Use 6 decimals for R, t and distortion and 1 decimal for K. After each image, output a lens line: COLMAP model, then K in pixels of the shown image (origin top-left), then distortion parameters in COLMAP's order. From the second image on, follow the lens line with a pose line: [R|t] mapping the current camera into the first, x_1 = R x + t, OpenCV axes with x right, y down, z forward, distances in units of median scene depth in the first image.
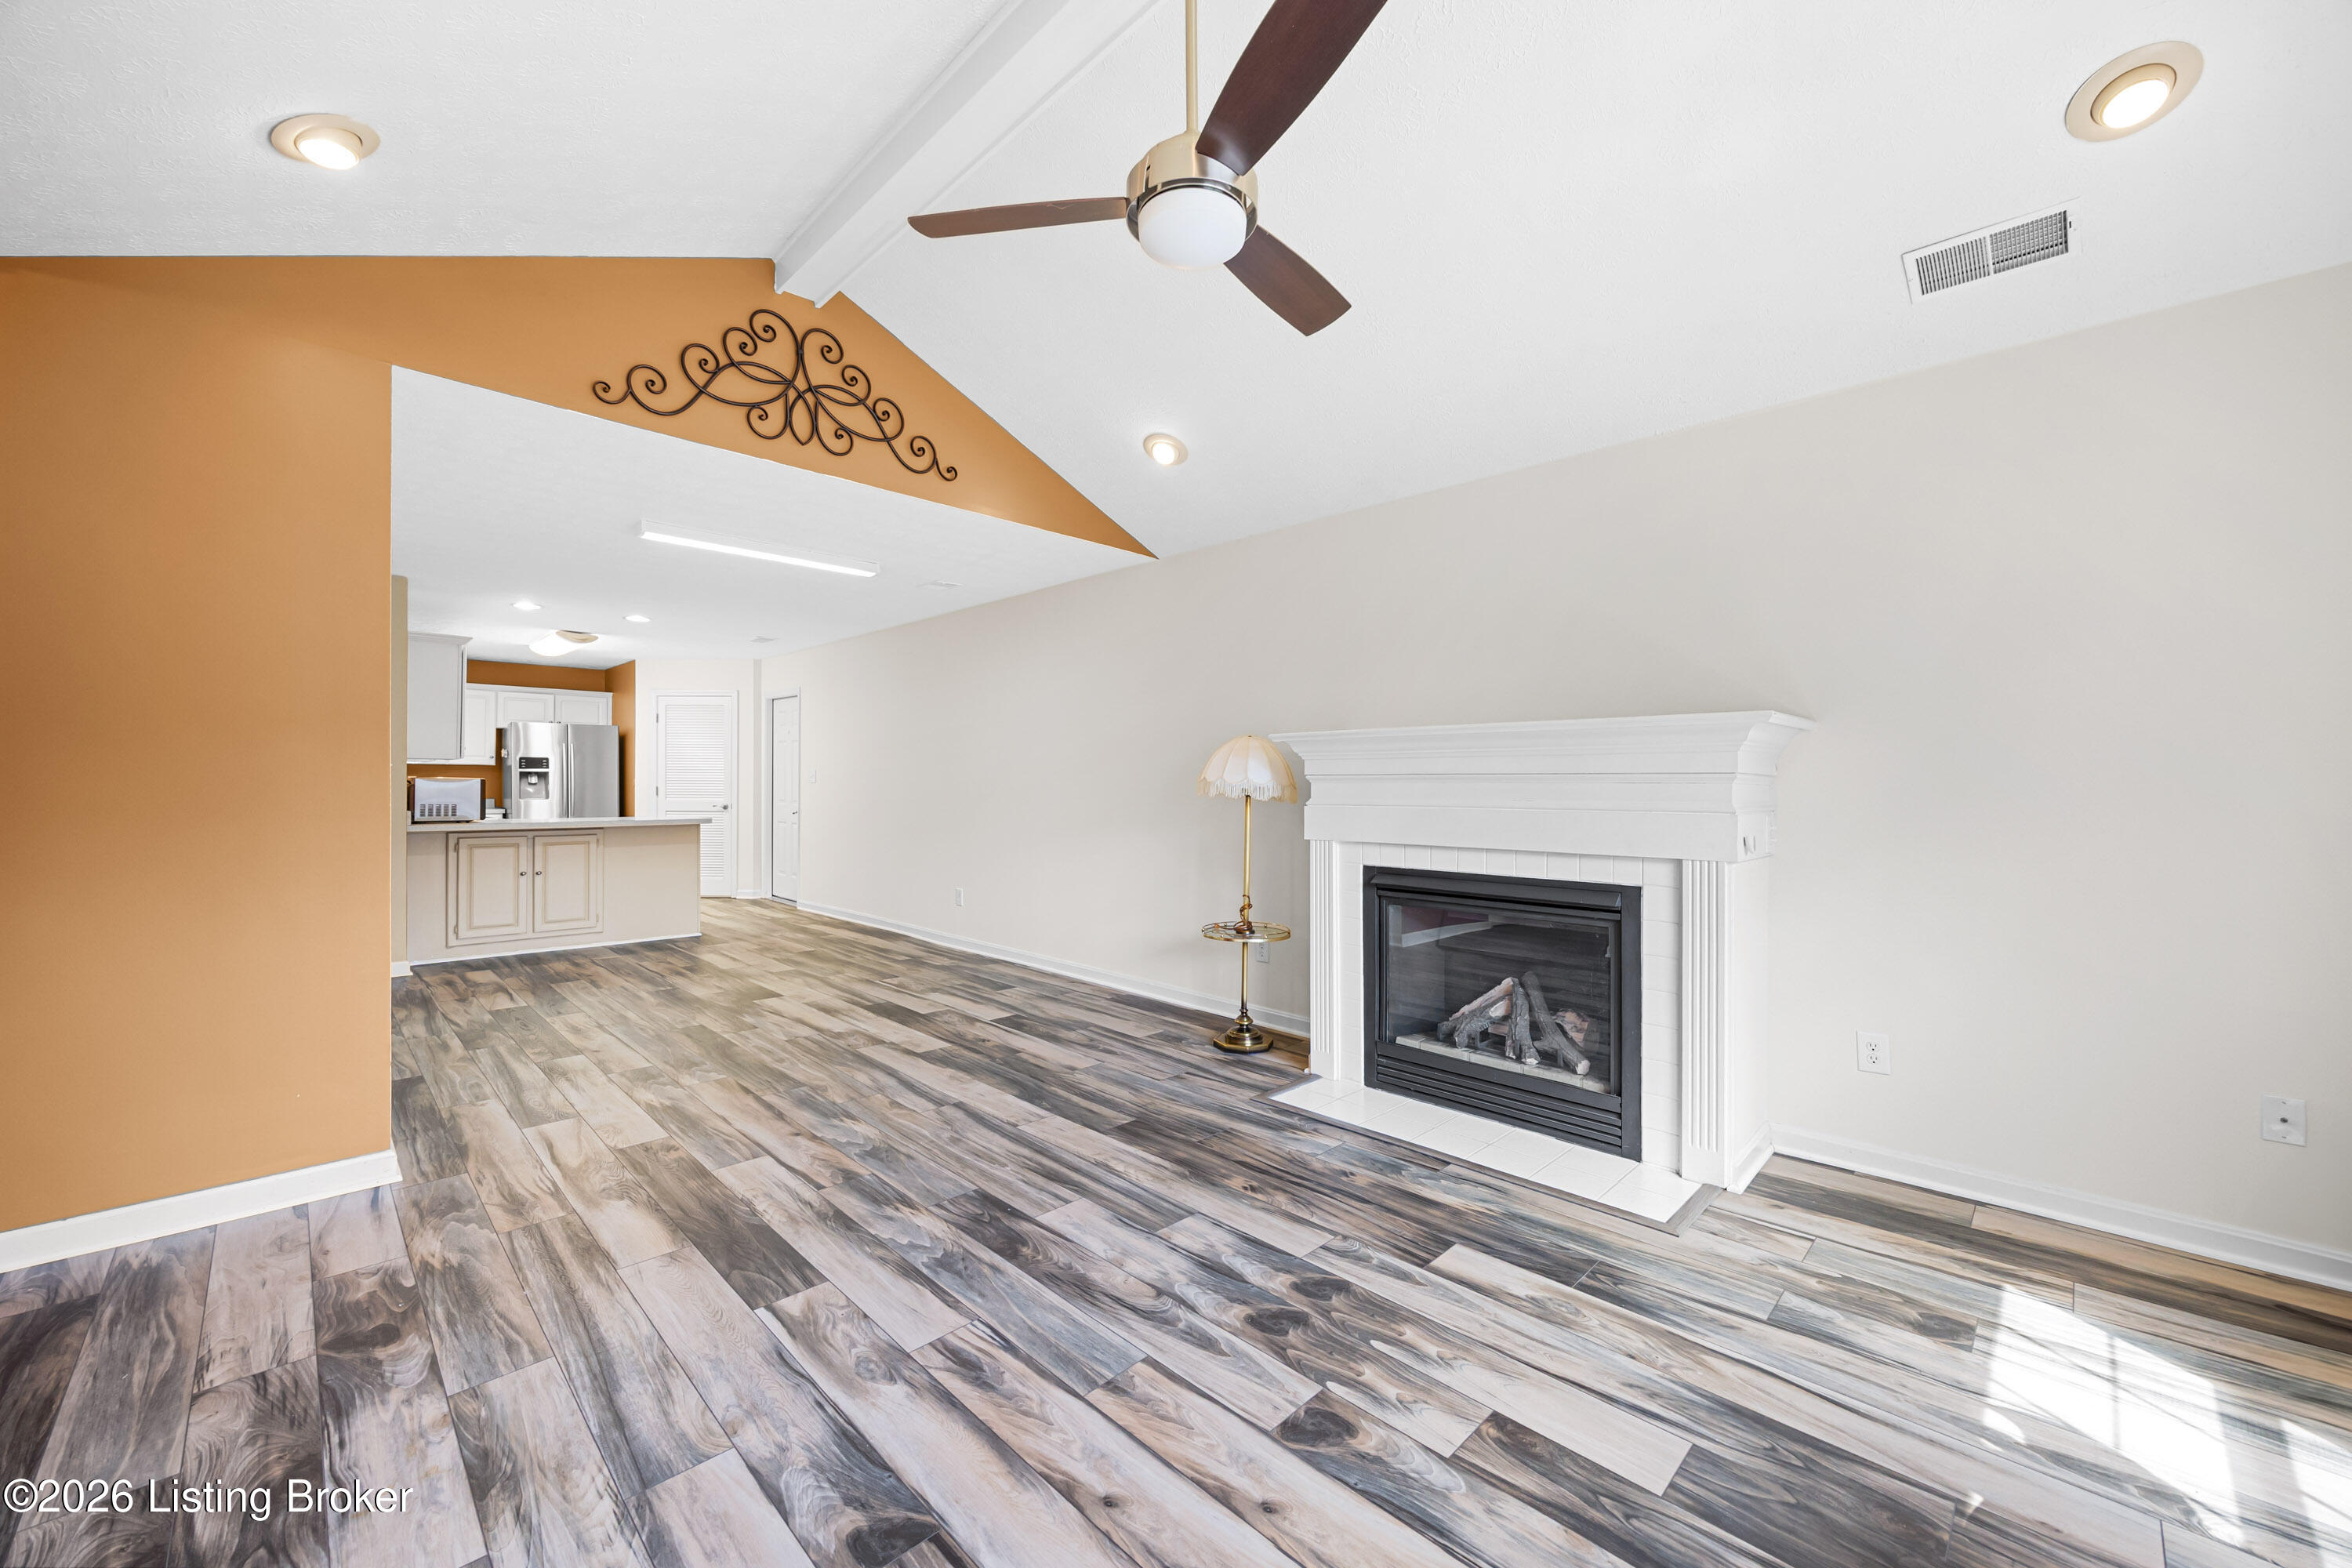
lens RADIAL K [[919.5, 0, 1158.0], [0, 919.5, 783.8], [0, 0, 1]] dist [-0.001675, 0.000369]
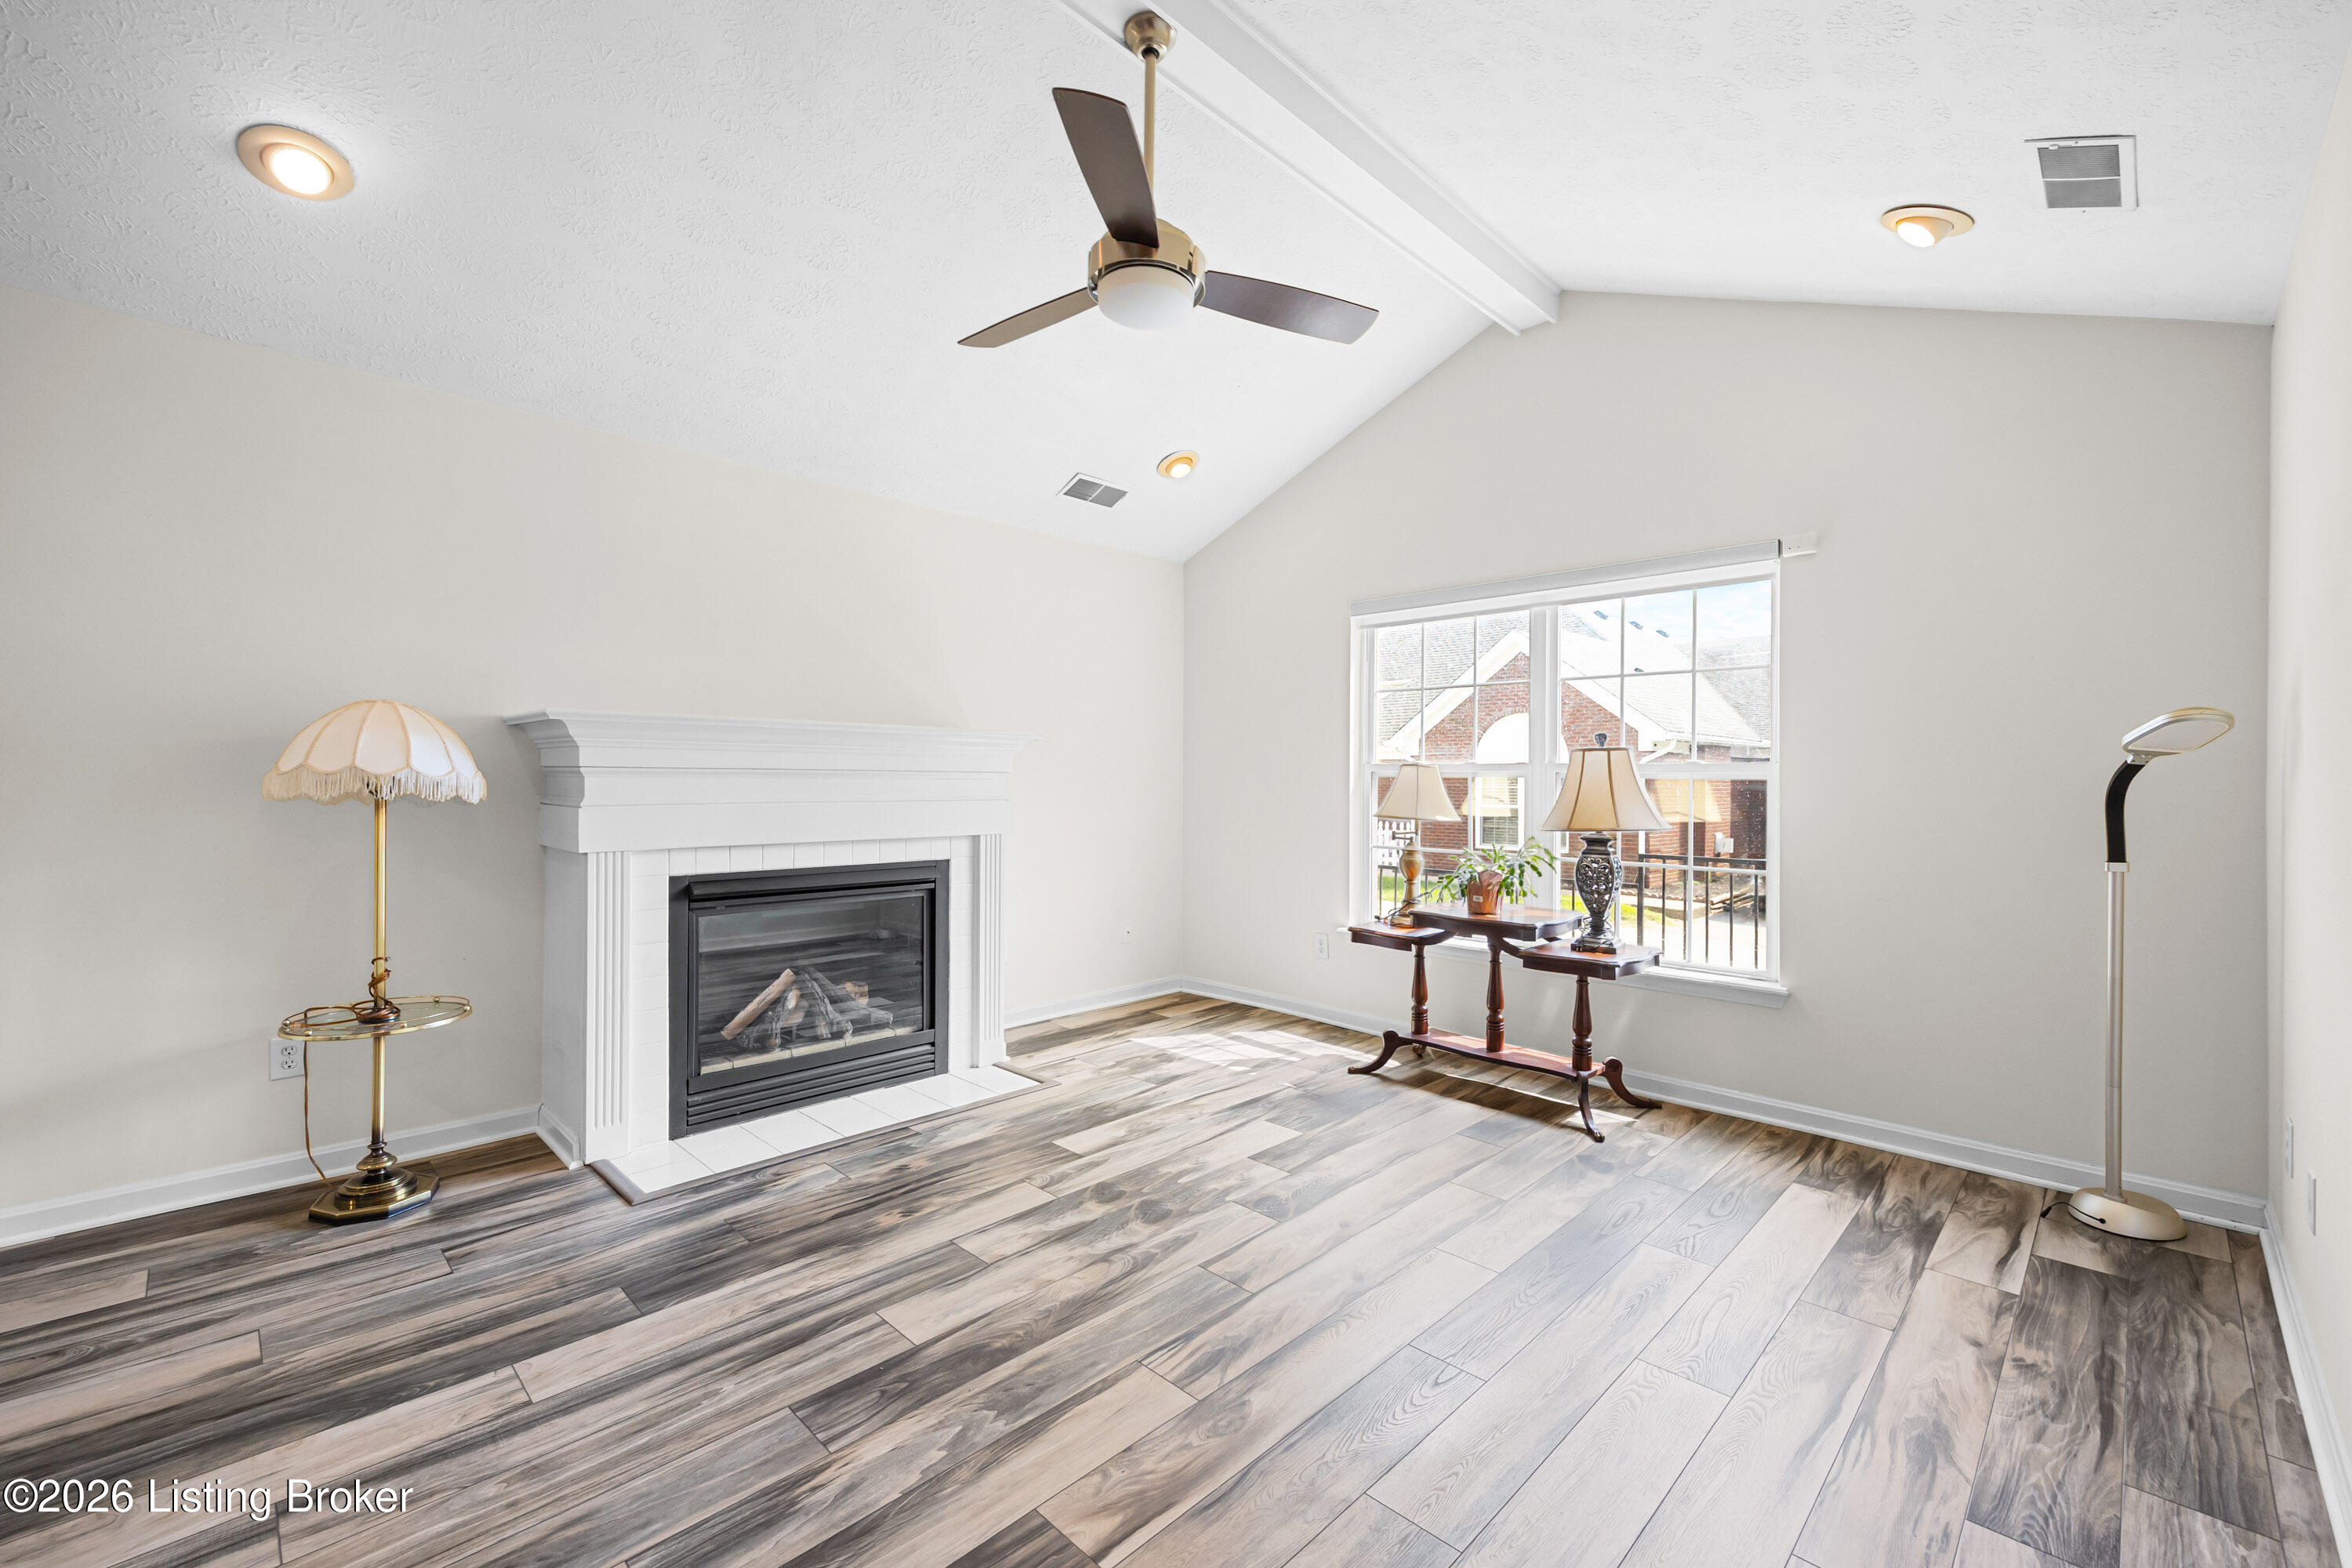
lens RADIAL K [[919.5, 0, 1222.7], [0, 919.5, 775.5], [0, 0, 1]] dist [-0.001675, 0.000369]
pose [[-0.030617, 0.005345, 0.999517, -0.880585], [-0.002594, 0.999982, -0.005427, 0.001106], [-0.999528, -0.002758, -0.030603, 0.743903]]
